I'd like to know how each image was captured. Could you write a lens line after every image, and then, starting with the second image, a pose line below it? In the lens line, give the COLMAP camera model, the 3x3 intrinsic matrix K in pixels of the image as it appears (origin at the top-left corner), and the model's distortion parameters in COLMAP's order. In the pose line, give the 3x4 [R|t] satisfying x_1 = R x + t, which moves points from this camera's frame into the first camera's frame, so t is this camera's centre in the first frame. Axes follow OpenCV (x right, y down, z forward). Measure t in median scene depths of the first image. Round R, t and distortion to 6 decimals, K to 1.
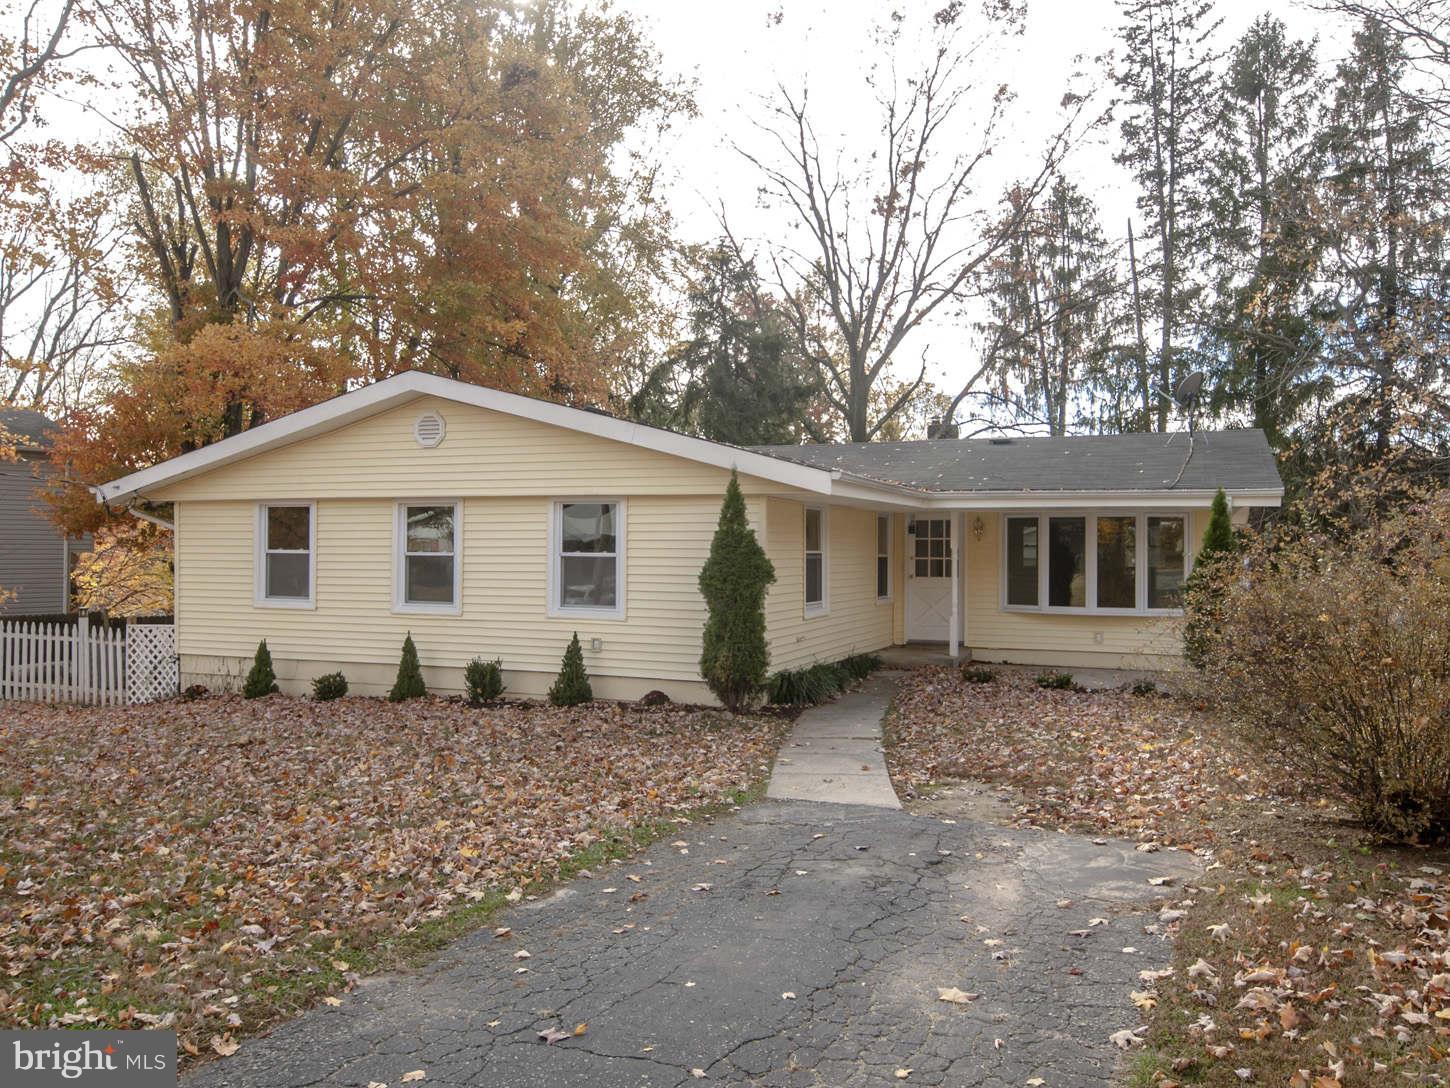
lens RADIAL K [[1234.7, 0, 719.5], [0, 1234.7, 545.5], [0, 0, 1]] dist [0.030223, -0.018080]
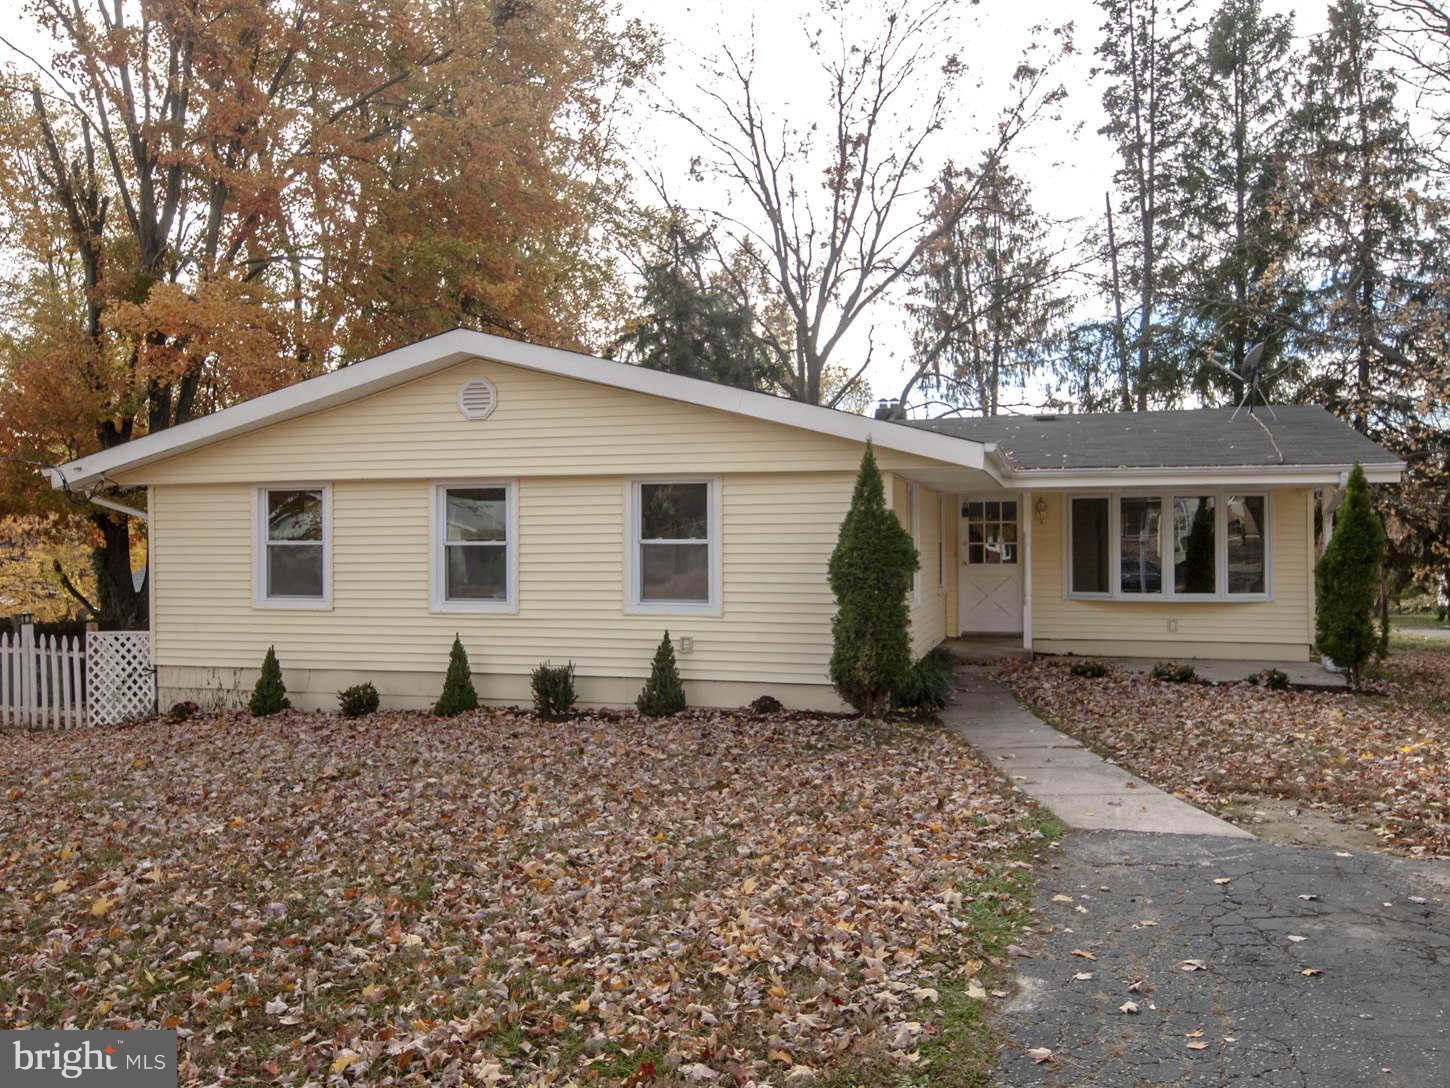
lens RADIAL K [[1244.9, 0, 717.7], [0, 1244.9, 547.0], [0, 0, 1]] dist [0.030128, -0.017714]
pose [[0.993019, -0.011609, 0.117378, -0.149284], [0.010766, 0.999912, 0.007812, 0.003955], [-0.117458, -0.006494, 0.993057, 0.103878]]
